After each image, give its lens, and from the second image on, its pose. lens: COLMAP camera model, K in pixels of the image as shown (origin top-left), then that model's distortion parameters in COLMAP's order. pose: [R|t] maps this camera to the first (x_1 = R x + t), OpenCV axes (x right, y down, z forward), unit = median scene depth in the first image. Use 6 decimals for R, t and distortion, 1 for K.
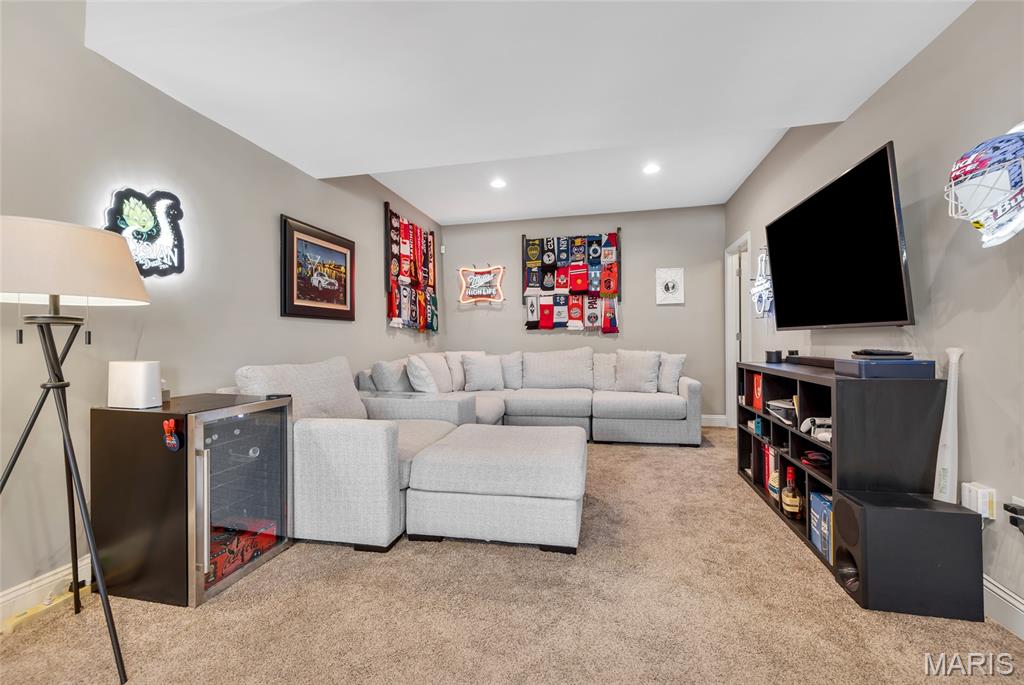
lens RADIAL K [[415.6, 0, 512.8], [0, 415.6, 344.4], [0, 0, 1]] dist [0.010665, -0.001160]
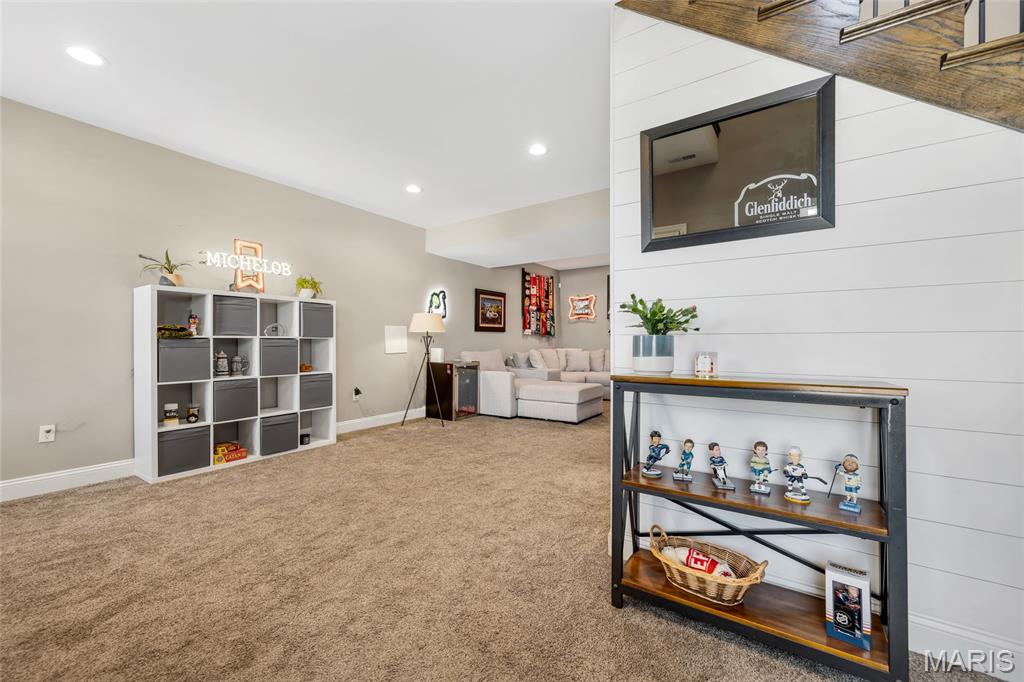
lens RADIAL K [[415.6, 0, 505.1], [0, 415.6, 355.5], [0, 0, 1]] dist [0.010665, -0.001160]
pose [[0.918515, 0.021464, -0.394802, 0.442391], [-0.010691, 0.999509, 0.029465, -0.001646], [0.395241, -0.022843, 0.918293, -0.907840]]
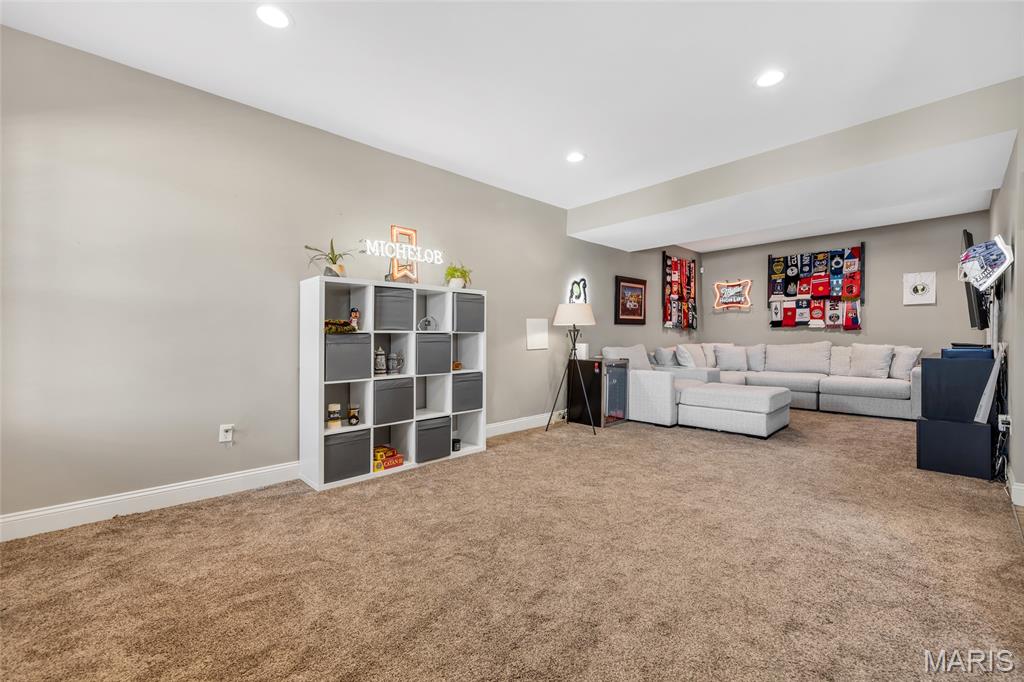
lens RADIAL K [[415.6, 0, 502.8], [0, 415.6, 350.2], [0, 0, 1]] dist [0.010665, -0.001160]
pose [[0.816260, 0.023494, -0.577207, 0.159277], [-0.006379, 0.999478, 0.031661, -0.000068], [0.577649, -0.022162, 0.815984, -0.844937]]
